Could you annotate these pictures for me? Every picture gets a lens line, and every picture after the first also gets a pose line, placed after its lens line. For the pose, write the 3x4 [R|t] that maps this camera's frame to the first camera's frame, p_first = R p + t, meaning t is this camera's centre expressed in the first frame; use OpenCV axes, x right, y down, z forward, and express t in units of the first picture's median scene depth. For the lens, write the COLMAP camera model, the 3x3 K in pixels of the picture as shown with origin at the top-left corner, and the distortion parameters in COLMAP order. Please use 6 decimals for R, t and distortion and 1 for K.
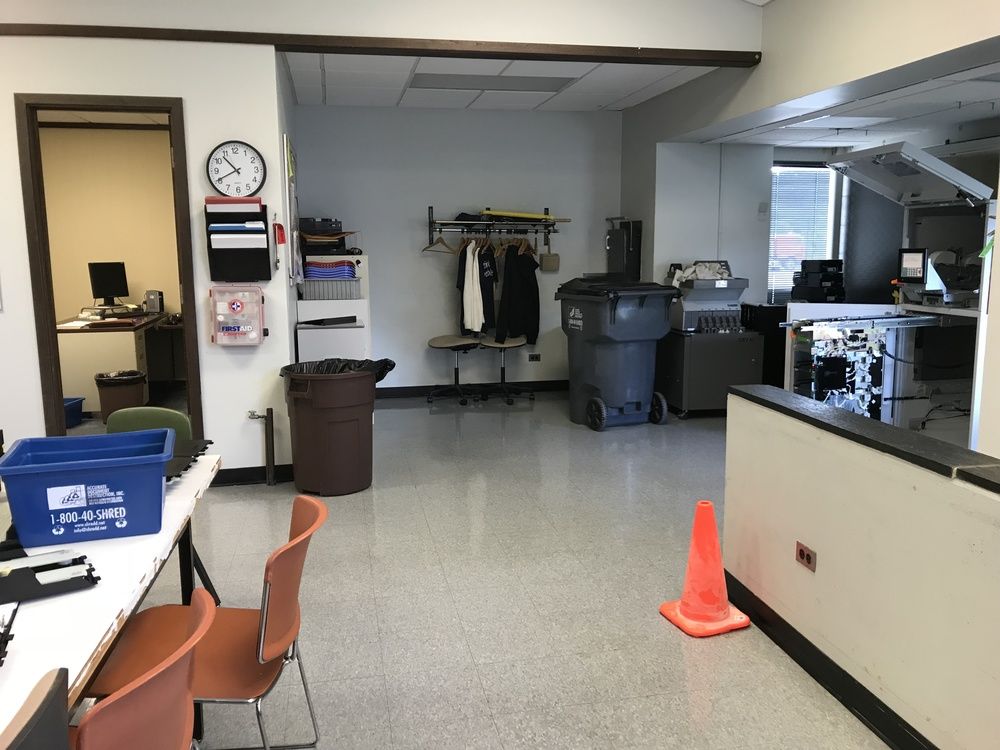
lens RADIAL K [[825.7, 0, 500.0], [0, 825.7, 375.0], [0, 0, 1]] dist [0.010208, -0.006540]
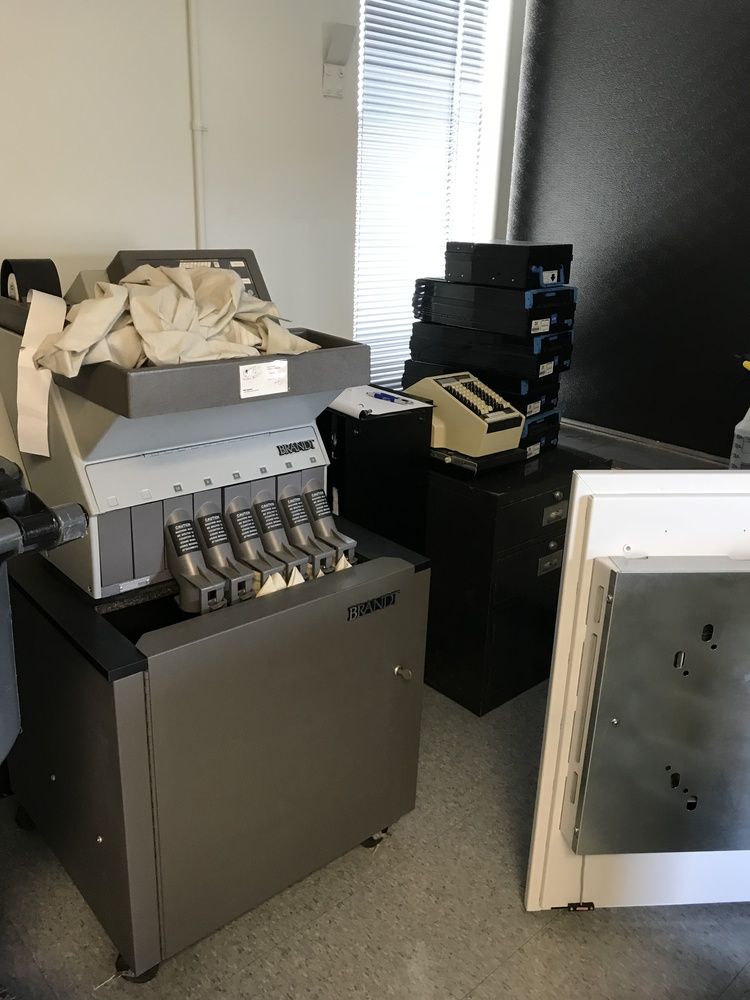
lens RADIAL K [[825.7, 0, 375.0], [0, 825.7, 500.0], [0, 0, 1]] dist [0.010208, -0.006540]
pose [[0.856573, -0.144610, 0.495349, 0.180885], [0.039965, 0.975638, 0.215715, -0.120811], [-0.514475, -0.164979, 0.841485, 0.787825]]
